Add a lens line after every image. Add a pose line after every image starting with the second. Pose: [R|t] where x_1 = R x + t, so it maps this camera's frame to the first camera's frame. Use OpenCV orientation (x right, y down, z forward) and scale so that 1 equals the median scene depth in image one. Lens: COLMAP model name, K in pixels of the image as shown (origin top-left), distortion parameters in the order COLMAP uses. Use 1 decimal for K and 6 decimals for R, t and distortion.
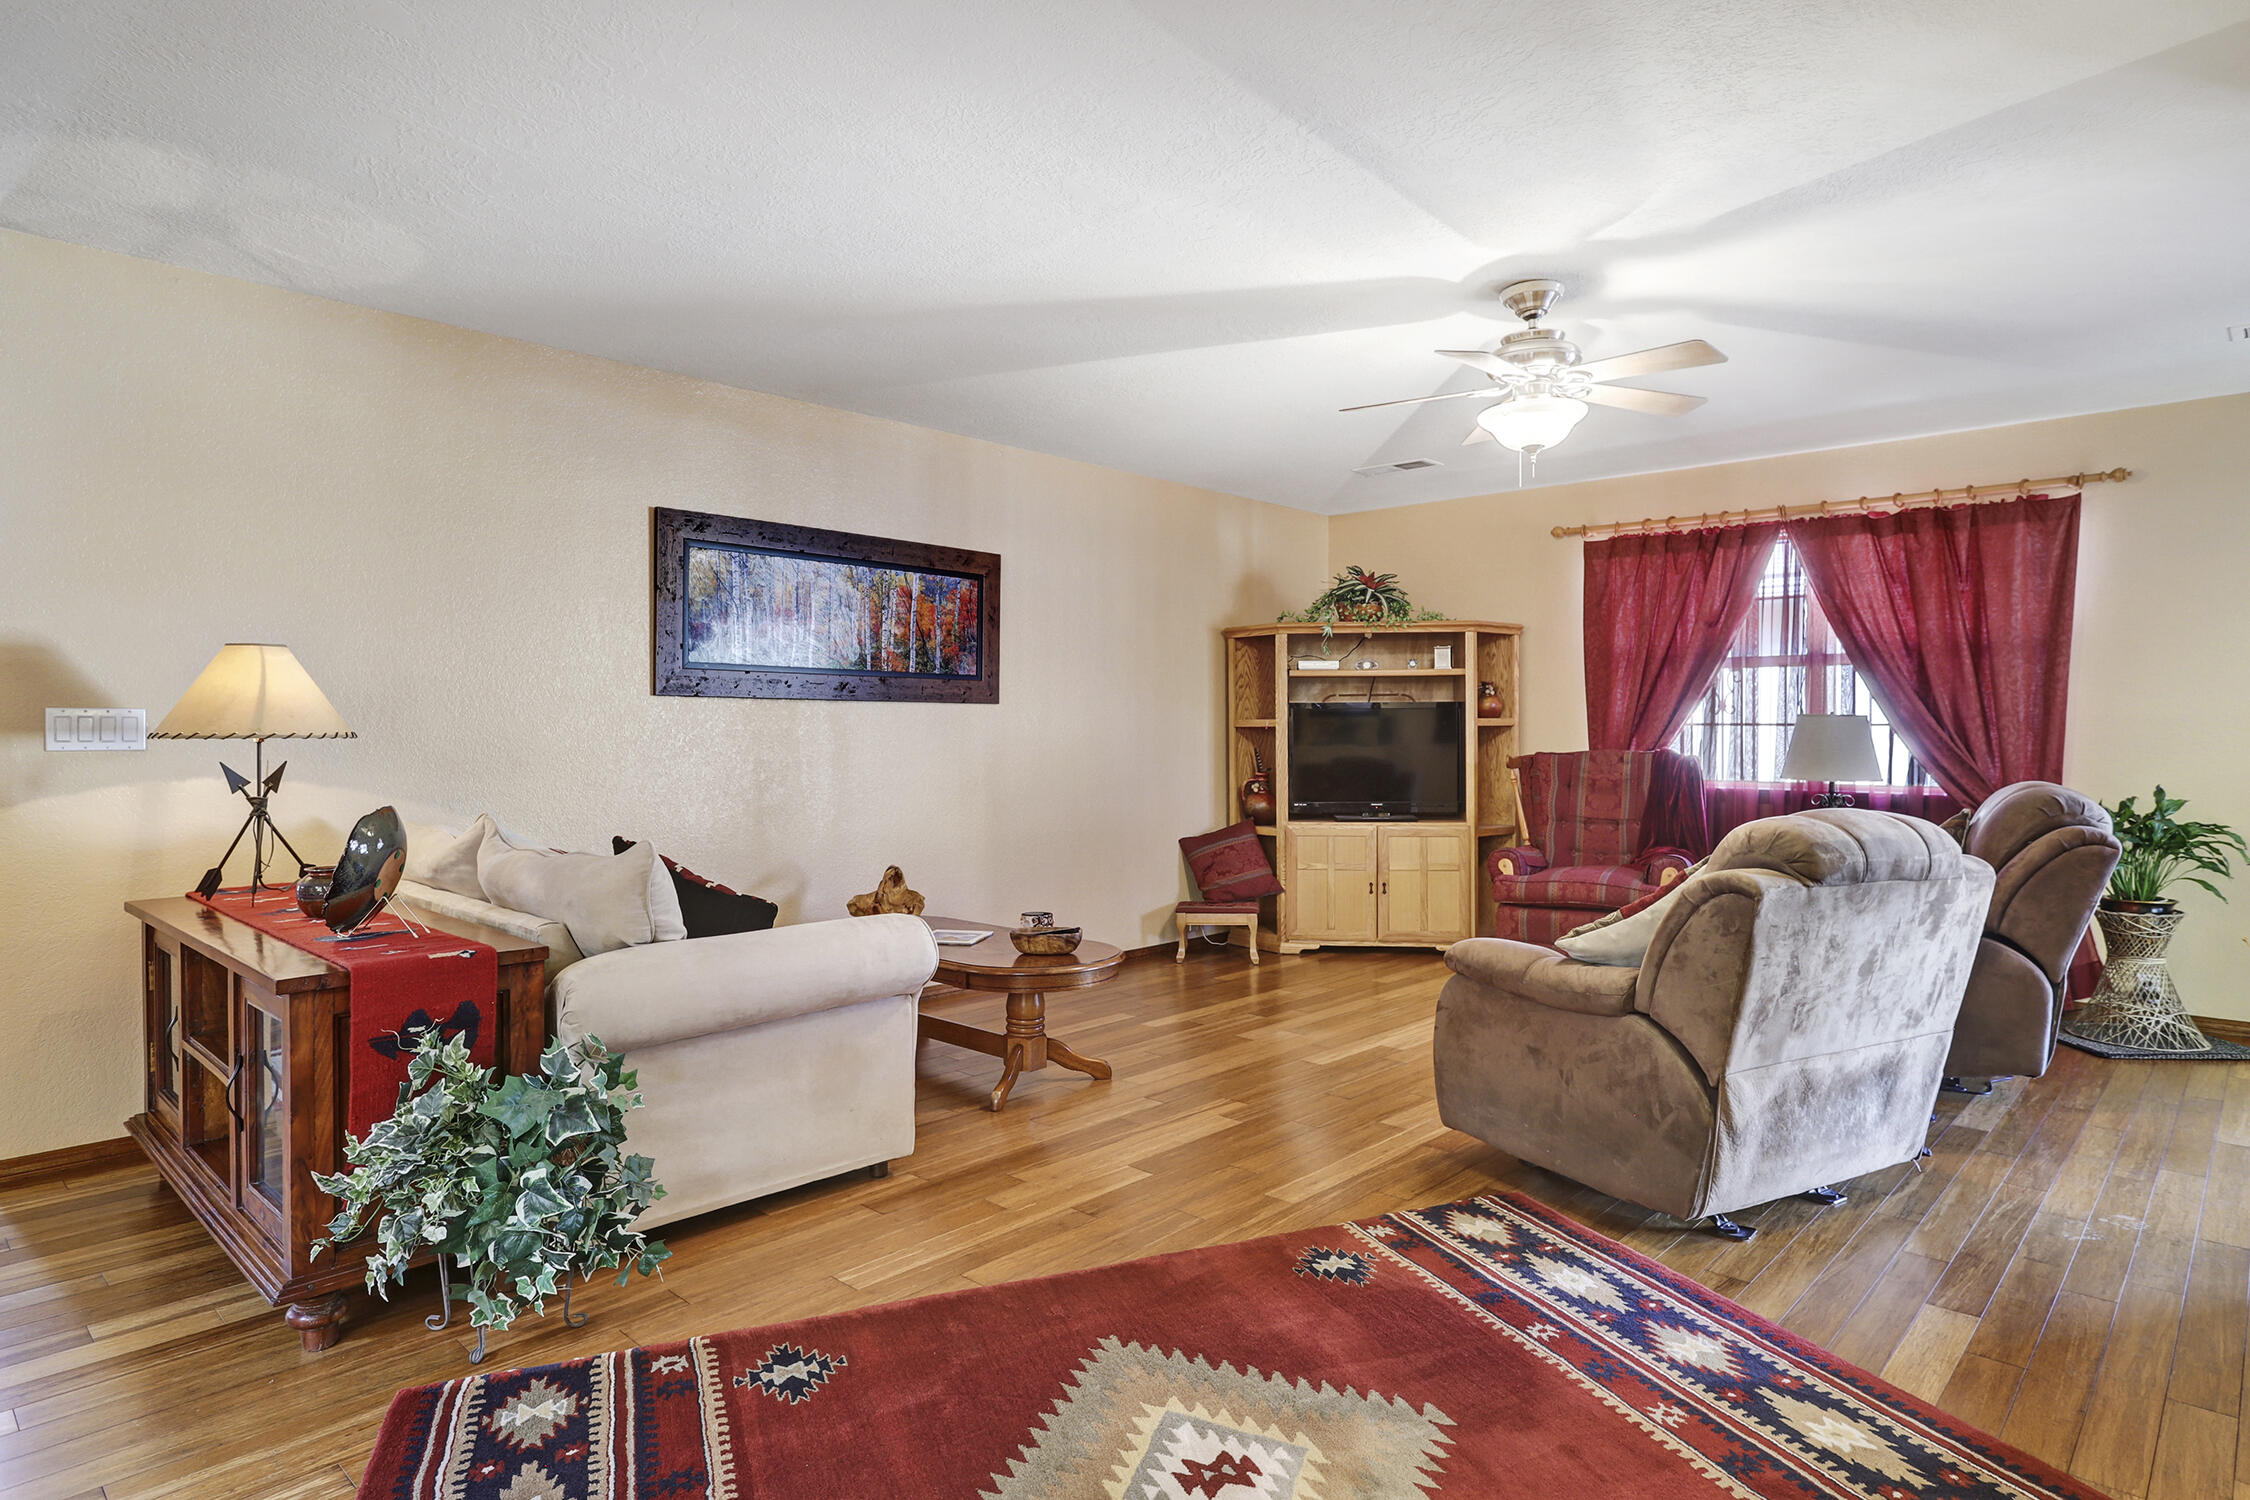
lens RADIAL K [[1244.6, 0, 1129.5], [0, 1244.6, 735.4], [0, 0, 1]] dist [-0.007388, -0.000254]
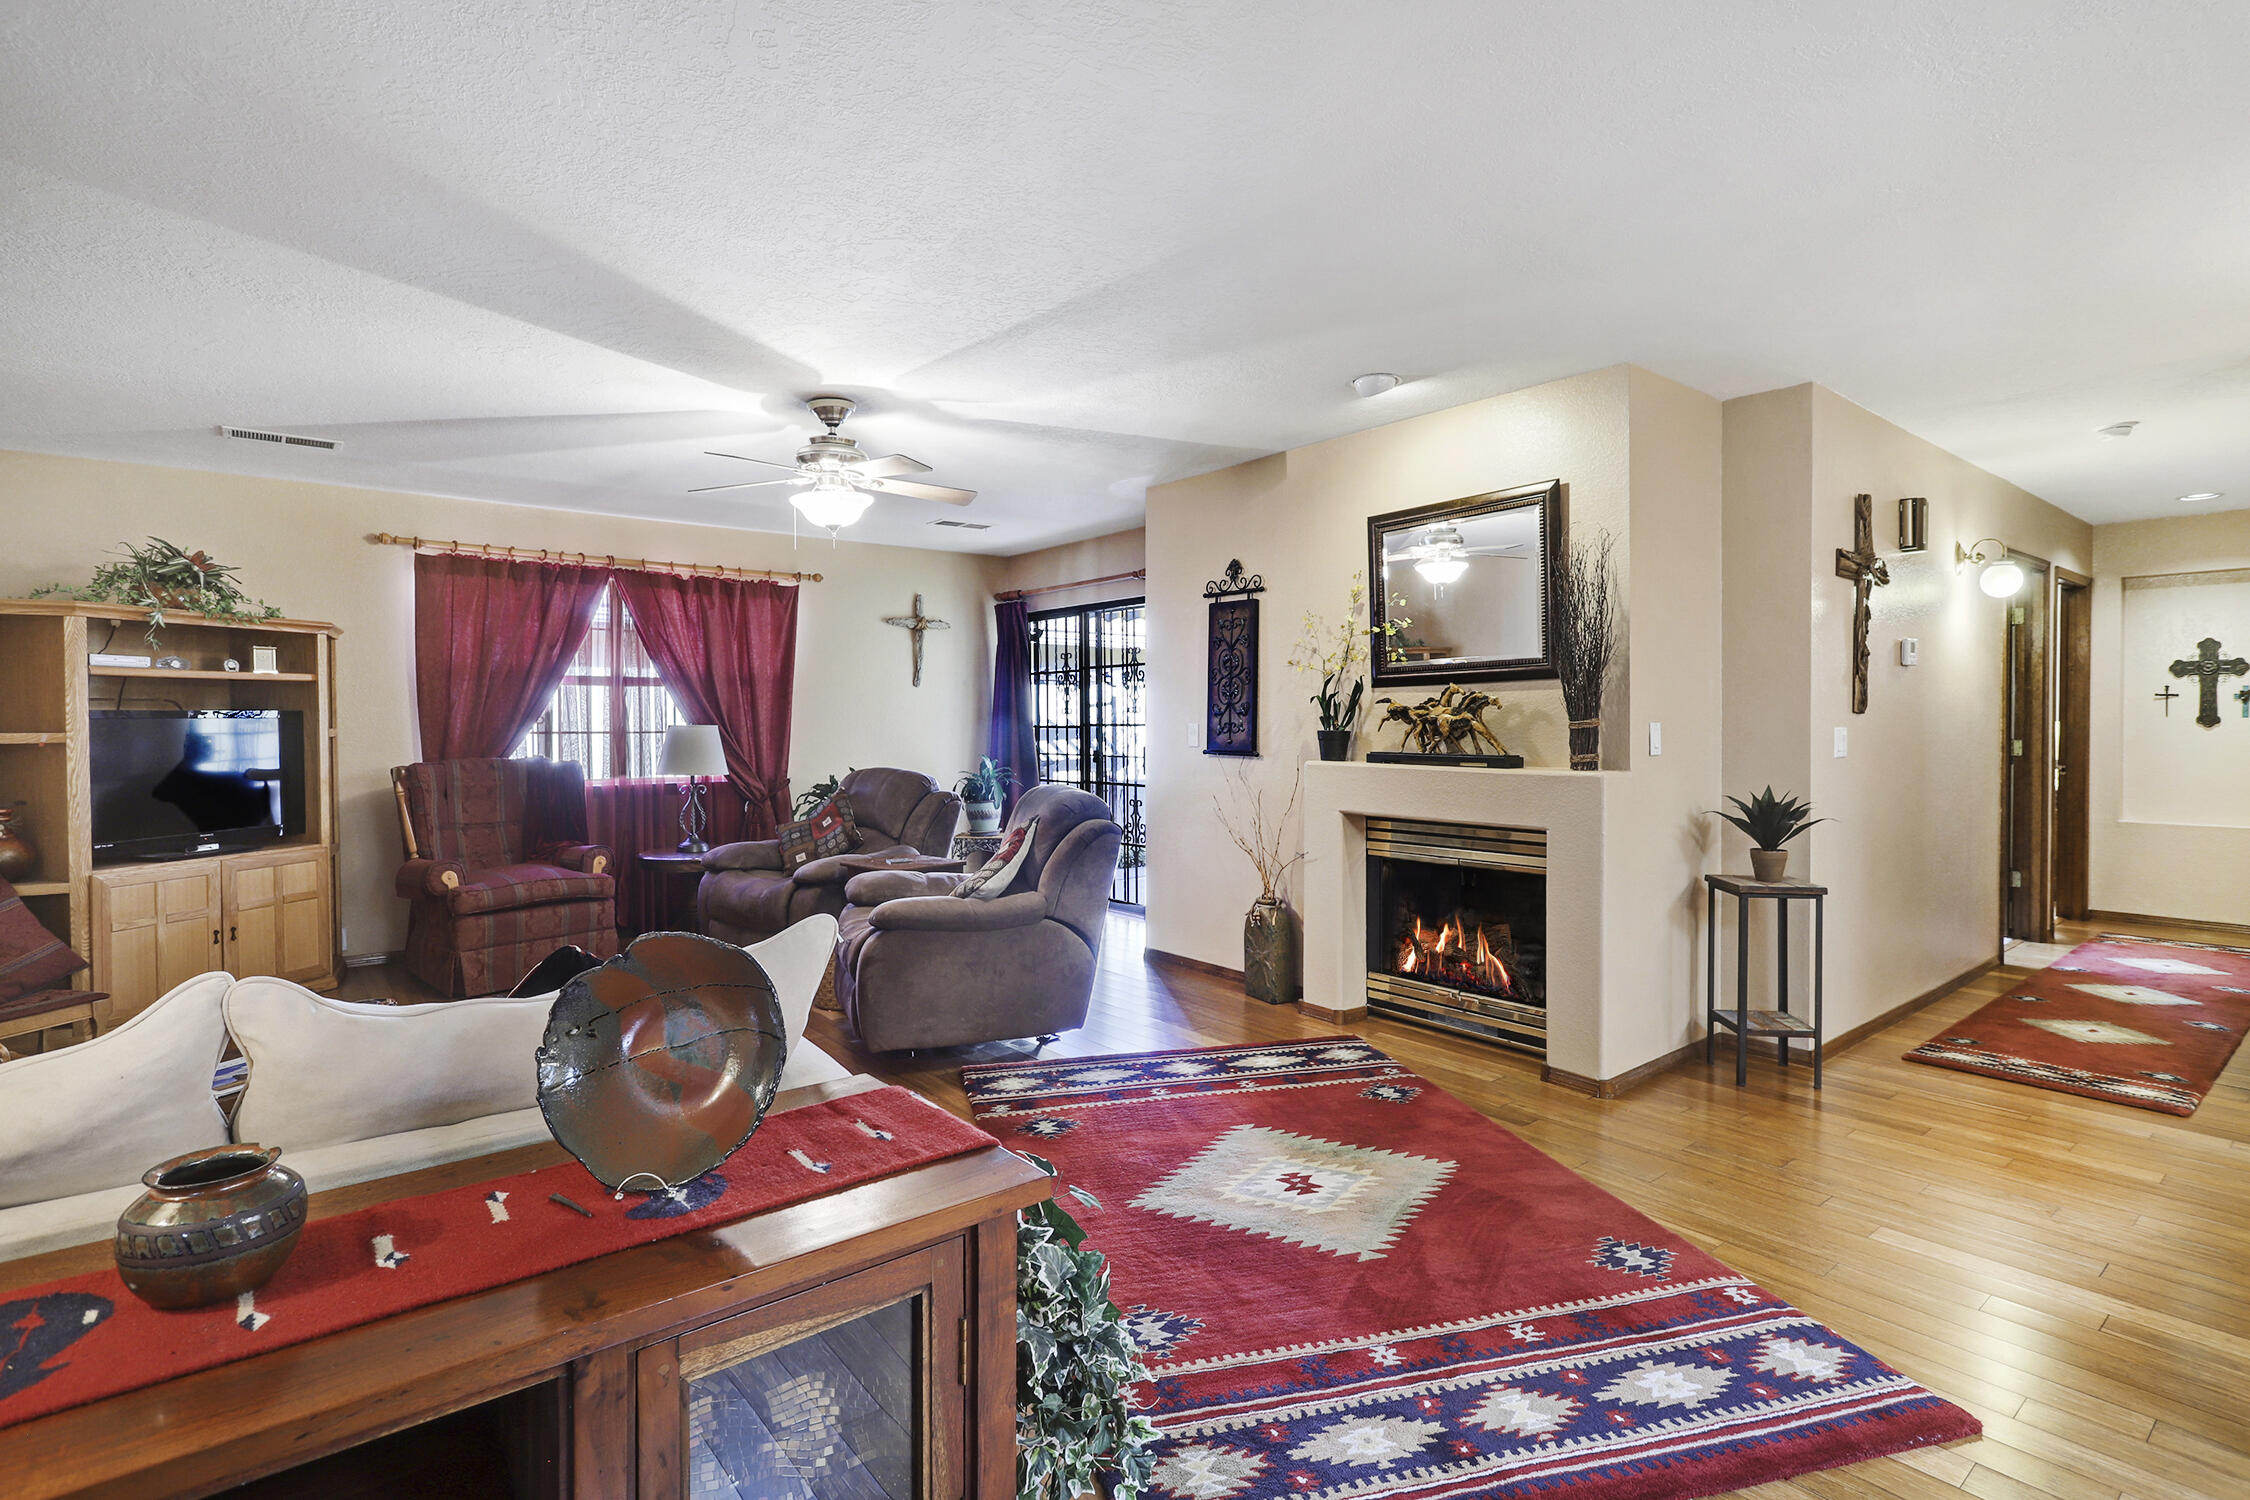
lens RADIAL K [[1086.8, 0, 1126.6], [0, 1086.8, 740.7], [0, 0, 1]] dist [-0.004899, -0.000001]
pose [[0.142729, -0.019541, 0.989569, -0.765369], [0.010324, 0.999780, 0.018254, -0.024855], [-0.989708, 0.007611, 0.142899, 0.541763]]
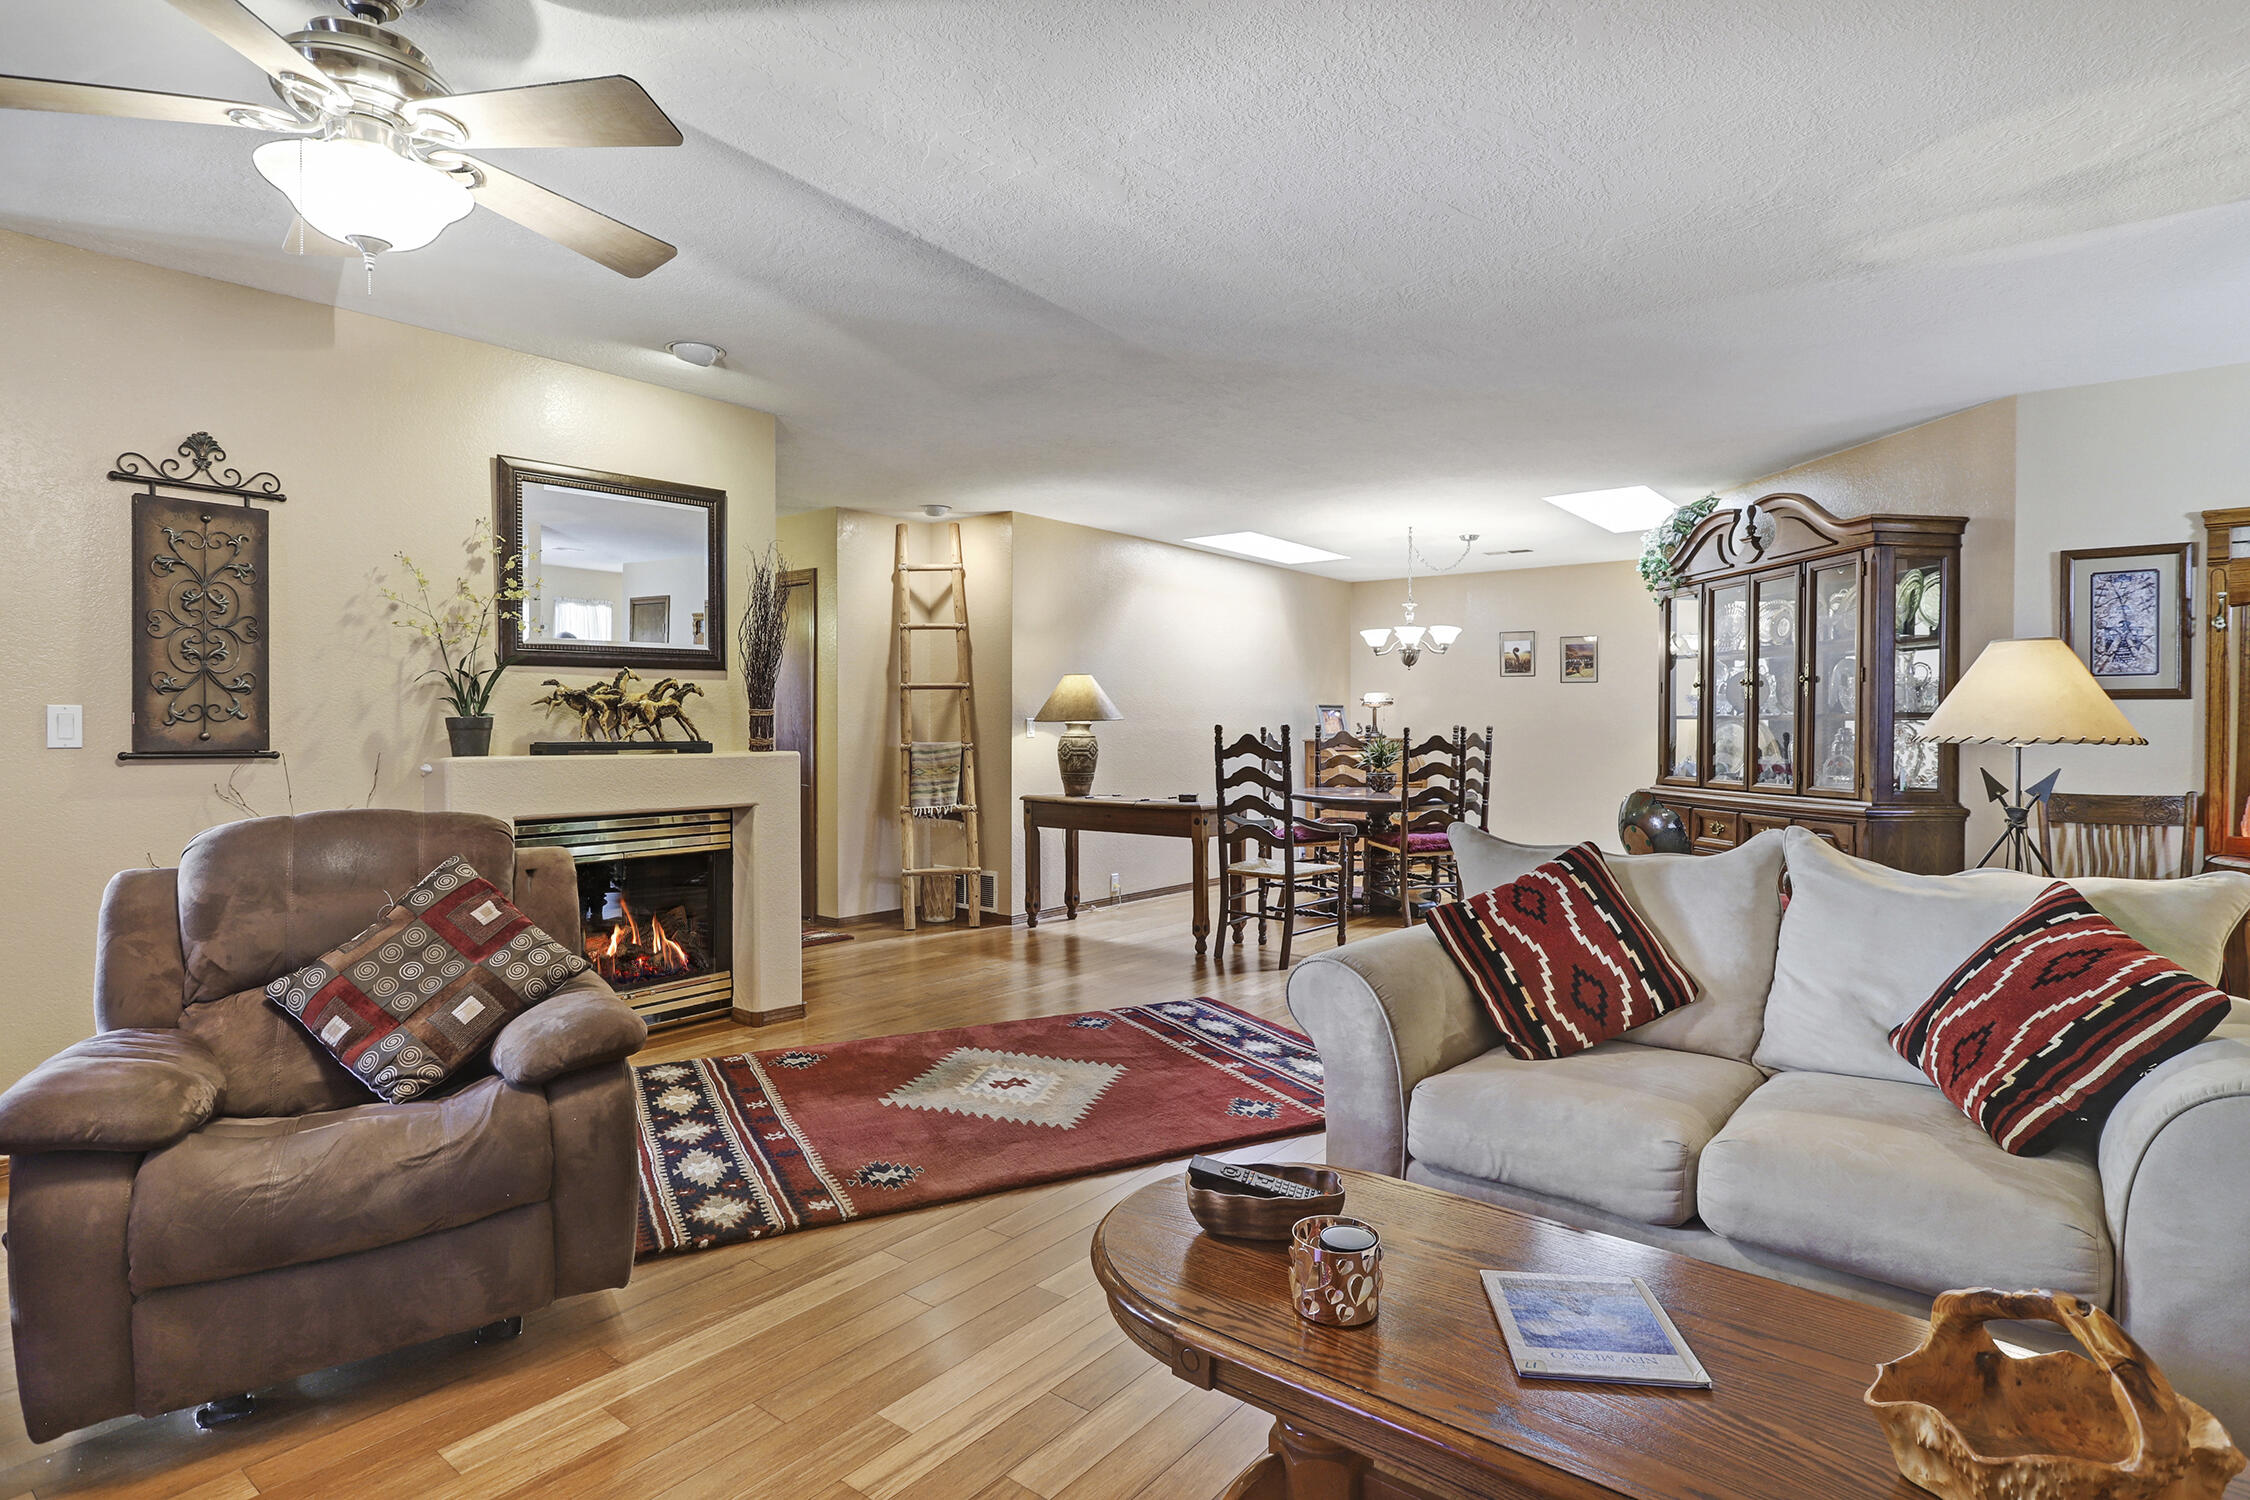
lens RADIAL K [[1178.9, 0, 1123.8], [0, 1178.9, 744.3], [0, 0, 1]] dist [0.005690, 0.000304]
pose [[-0.996966, -0.000920, -0.077833, 0.018973], [-0.002866, 0.999686, 0.024894, -0.015173], [0.077786, 0.025042, -0.996656, 1.591944]]
